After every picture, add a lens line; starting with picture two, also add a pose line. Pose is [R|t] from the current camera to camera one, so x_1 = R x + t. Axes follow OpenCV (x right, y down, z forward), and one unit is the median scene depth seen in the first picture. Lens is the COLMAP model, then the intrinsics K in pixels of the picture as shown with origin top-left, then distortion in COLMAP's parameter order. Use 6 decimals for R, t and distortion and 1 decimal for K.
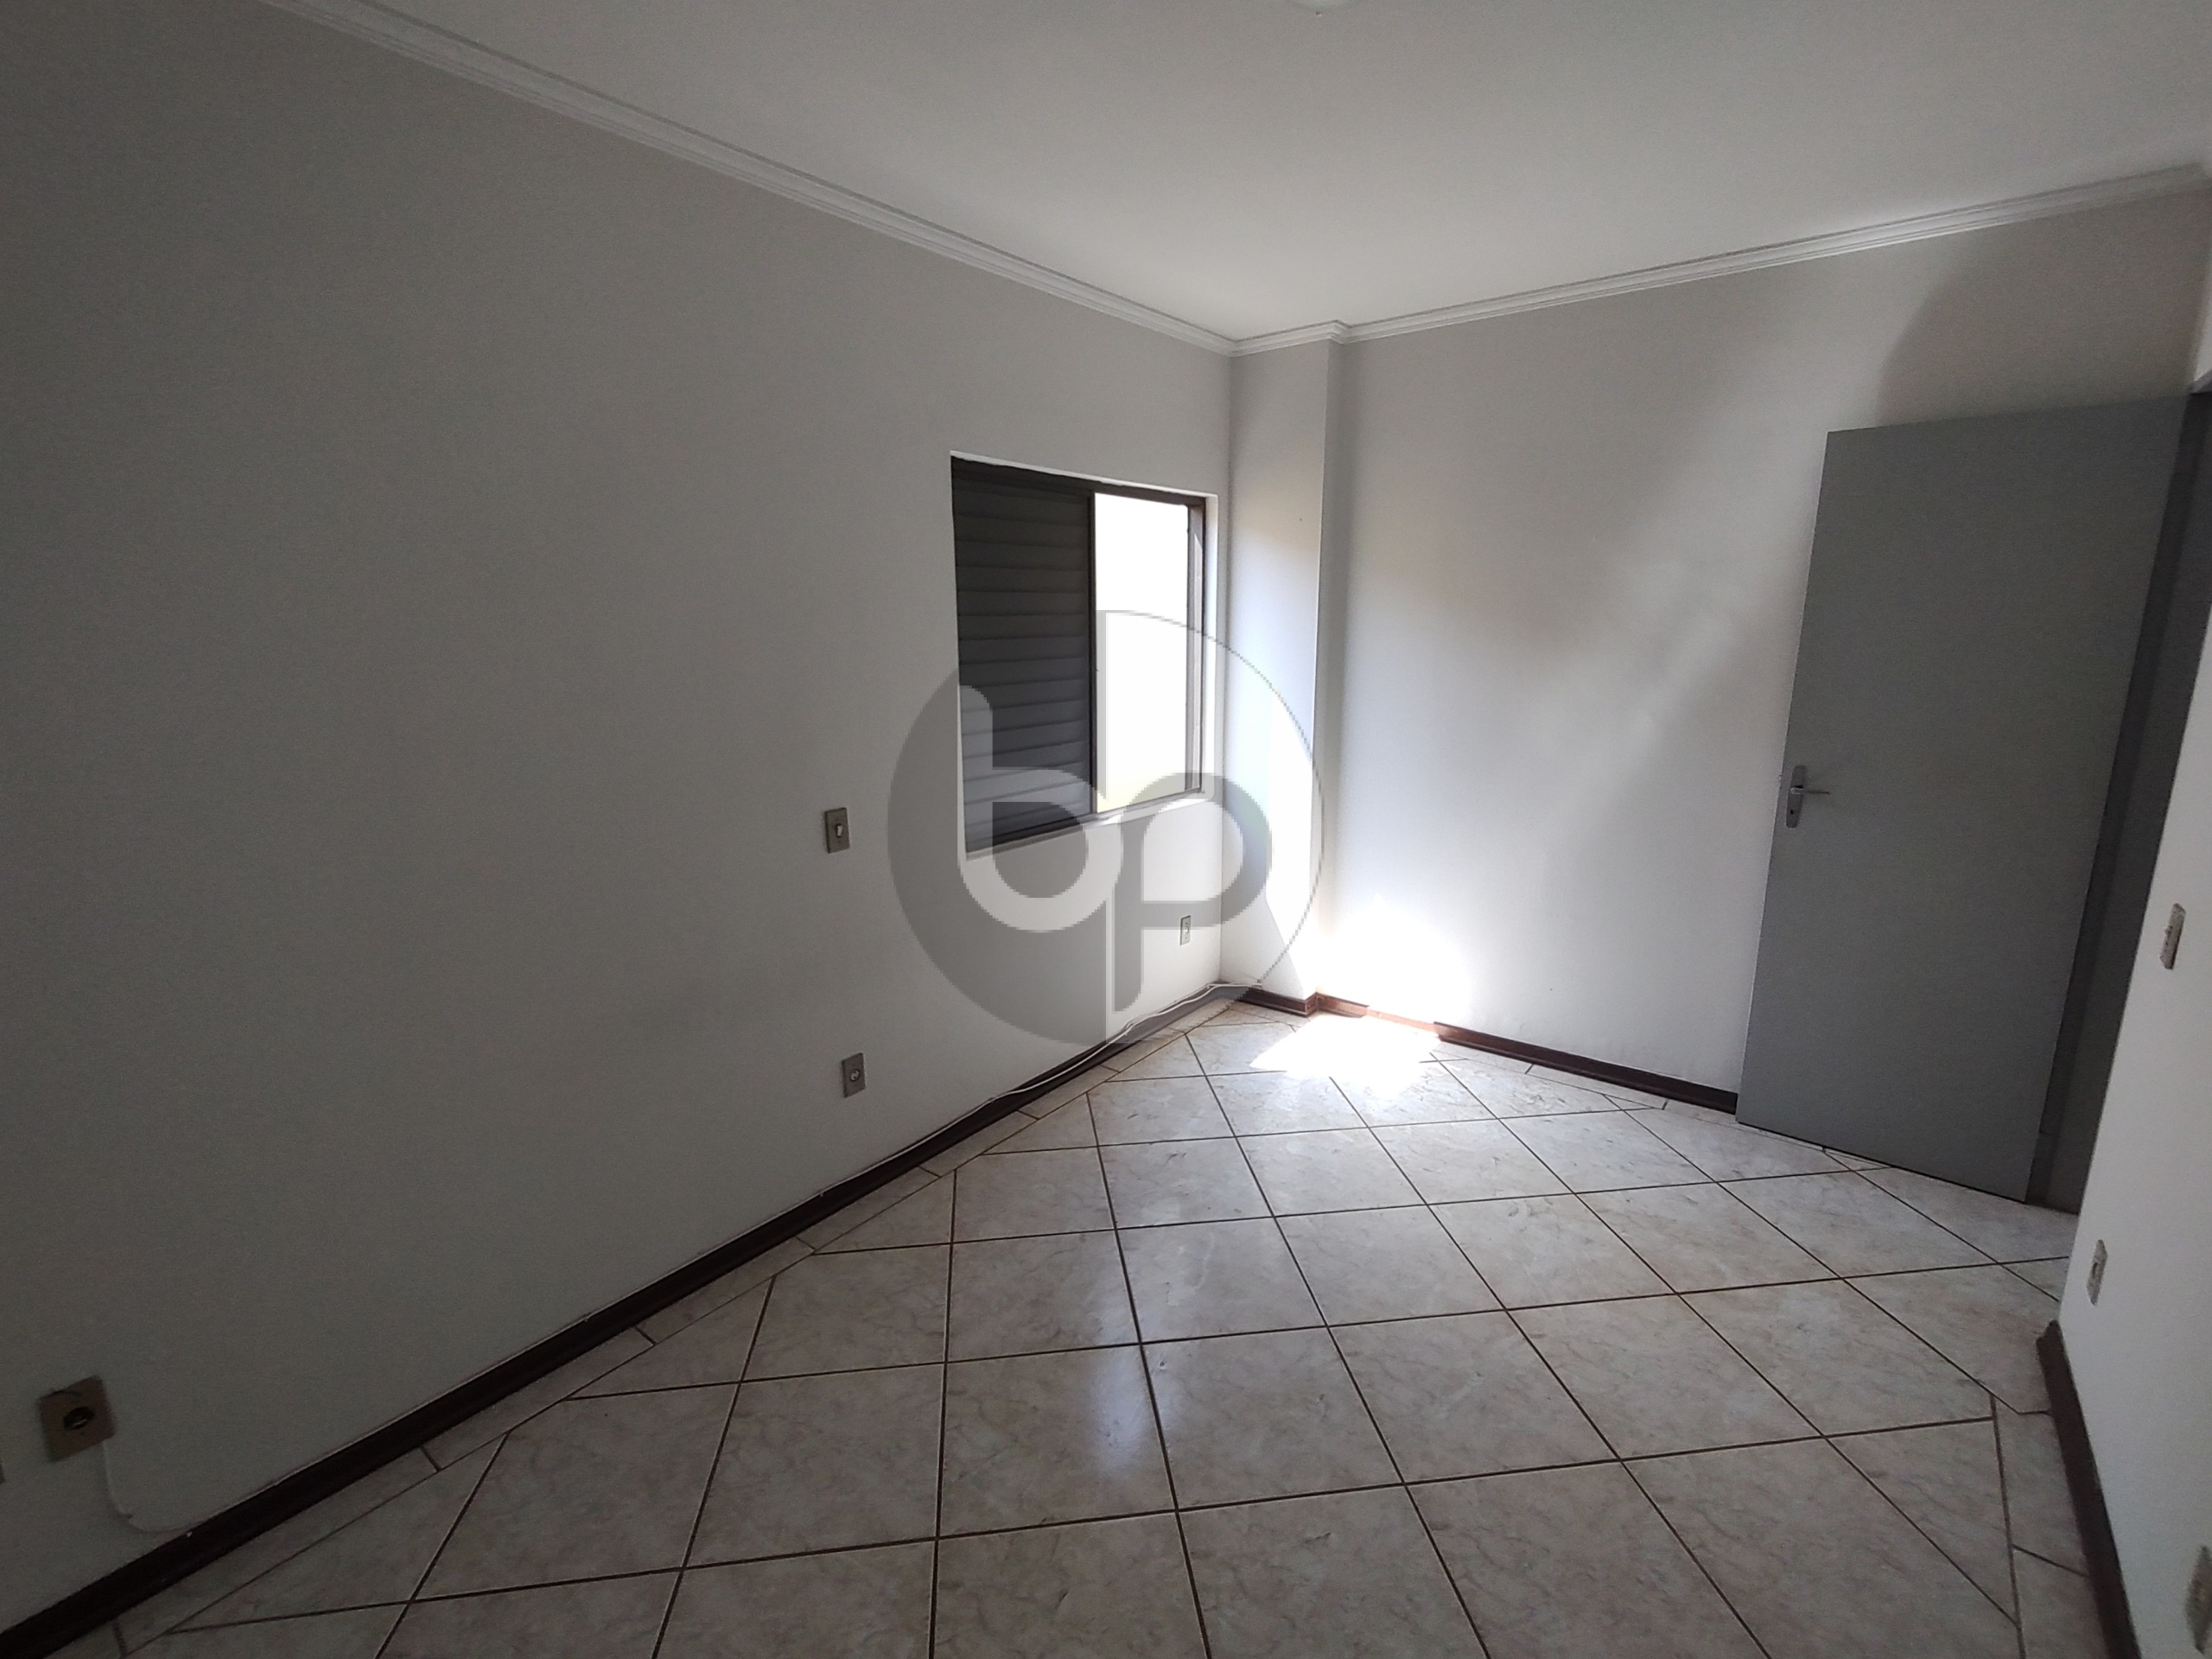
lens RADIAL K [[1002.0, 0, 1115.1], [0, 1002.0, 829.5], [0, 0, 1]] dist [0.004174, 0.001632]
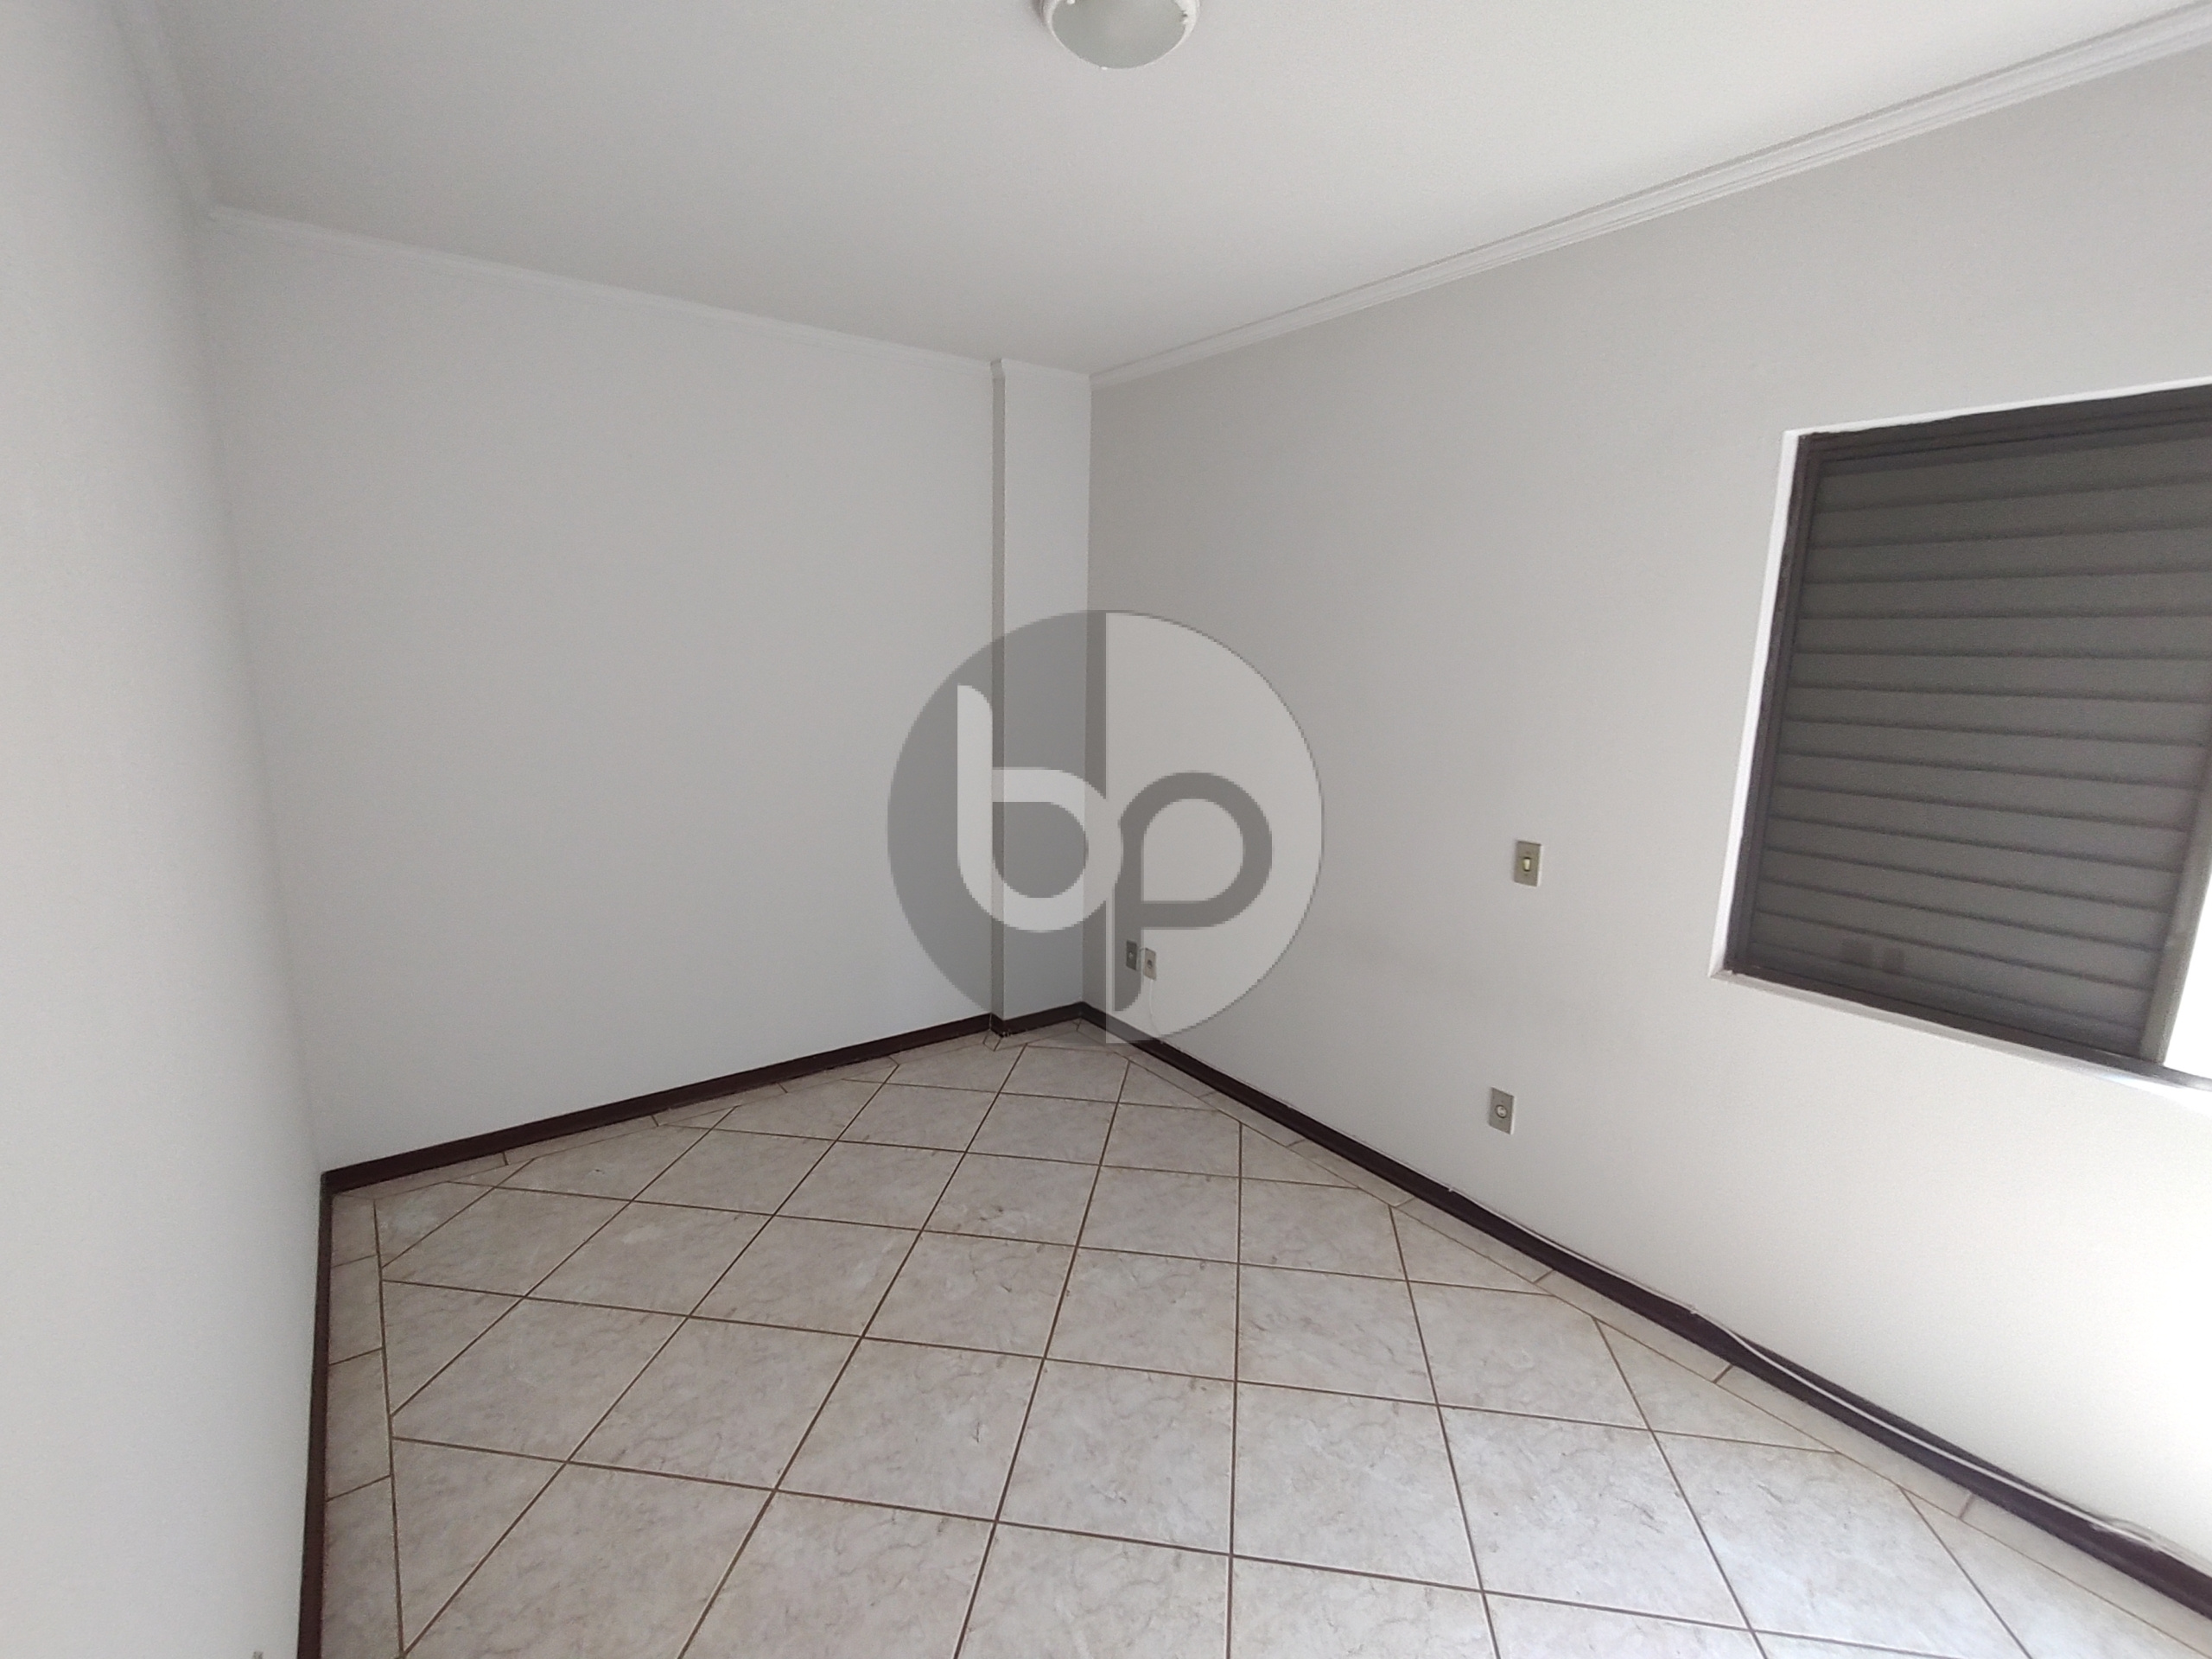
lens RADIAL K [[1002.0, 0, 1105.1], [0, 1002.0, 830.9], [0, 0, 1]] dist [0.004174, 0.001632]
pose [[-0.268774, 0.180591, -0.946122, 0.985025], [-0.216087, 0.945924, 0.241939, -0.230391], [0.938652, 0.269472, -0.215216, 1.041221]]
